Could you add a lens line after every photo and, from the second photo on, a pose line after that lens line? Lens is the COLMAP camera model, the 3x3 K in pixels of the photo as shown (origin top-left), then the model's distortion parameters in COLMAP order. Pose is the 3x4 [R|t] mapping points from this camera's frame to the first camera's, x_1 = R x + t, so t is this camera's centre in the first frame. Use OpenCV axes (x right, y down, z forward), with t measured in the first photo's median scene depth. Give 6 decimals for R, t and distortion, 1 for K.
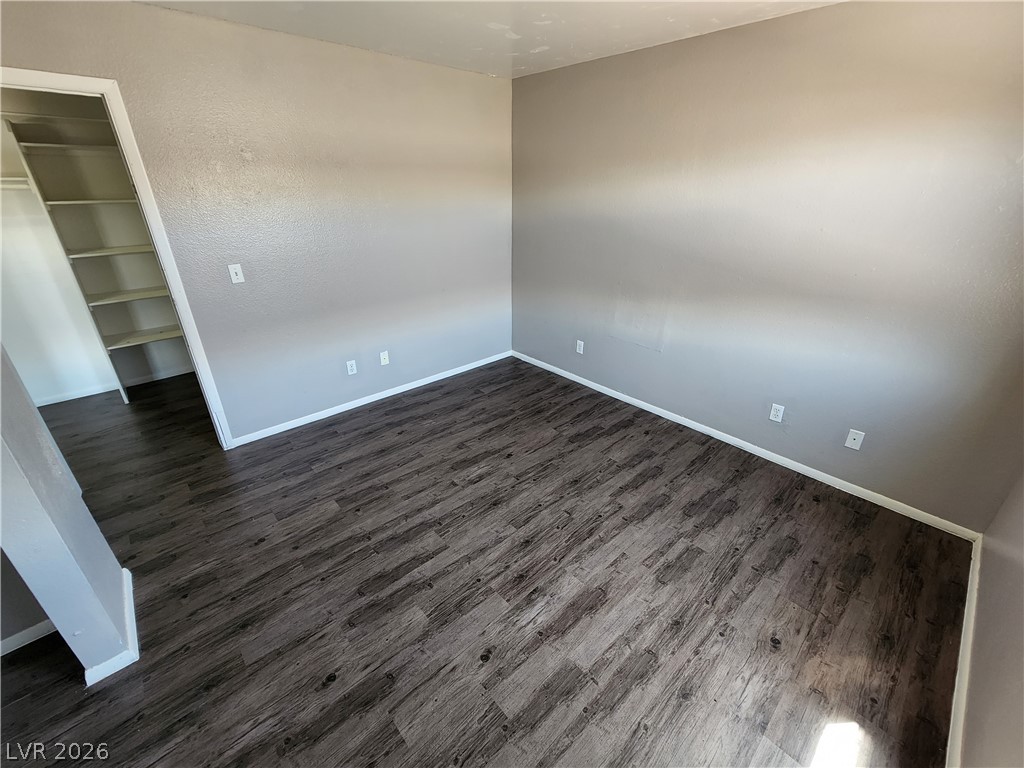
lens RADIAL K [[420.4, 0, 513.8], [0, 420.4, 382.1], [0, 0, 1]] dist [0.000138, 0.000663]
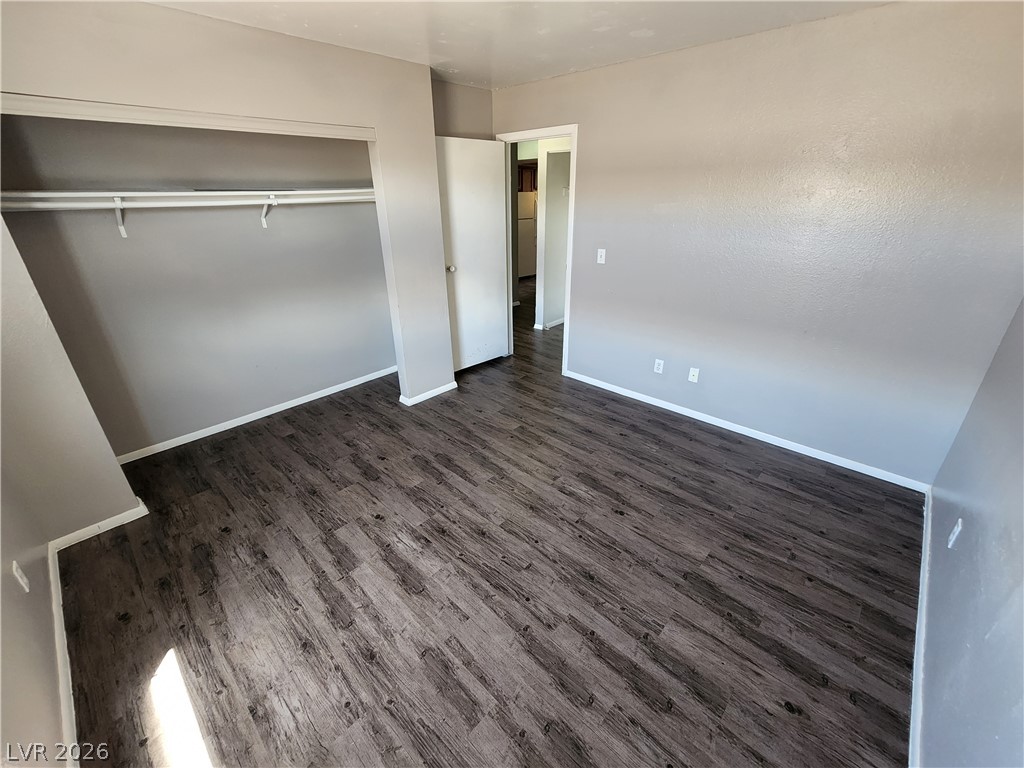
lens RADIAL K [[420.4, 0, 514.8], [0, 420.4, 385.3], [0, 0, 1]] dist [0.000138, 0.000663]
pose [[0.082844, 0.413578, -0.906692, 0.804580], [-0.413950, 0.841897, 0.346200, -0.309317], [0.906522, 0.346645, 0.240946, 0.678271]]
